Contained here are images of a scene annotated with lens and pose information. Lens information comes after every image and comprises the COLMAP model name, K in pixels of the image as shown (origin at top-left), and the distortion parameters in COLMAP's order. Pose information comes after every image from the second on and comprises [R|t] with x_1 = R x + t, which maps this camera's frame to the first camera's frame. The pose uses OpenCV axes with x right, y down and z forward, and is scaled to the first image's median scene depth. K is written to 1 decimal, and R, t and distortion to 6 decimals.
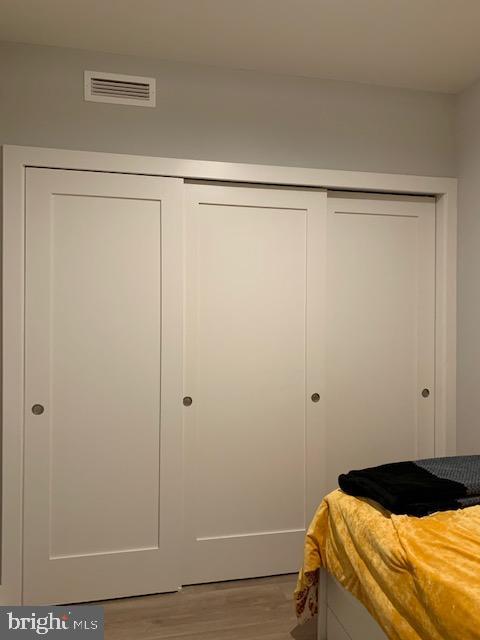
lens RADIAL K [[479.6, 0, 242.4], [0, 479.6, 319.5], [0, 0, 1]] dist [0.041785, -0.039713]
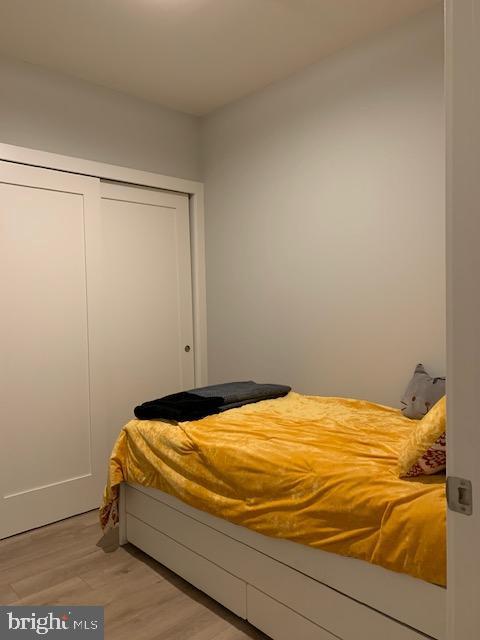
lens RADIAL K [[479.6, 0, 242.4], [0, 479.6, 319.5], [0, 0, 1]] dist [0.041785, -0.039713]
pose [[0.861917, -0.037747, 0.505643, -0.193934], [0.026637, 0.999219, 0.029187, 0.058495], [-0.506350, -0.011687, 0.862249, -0.251875]]
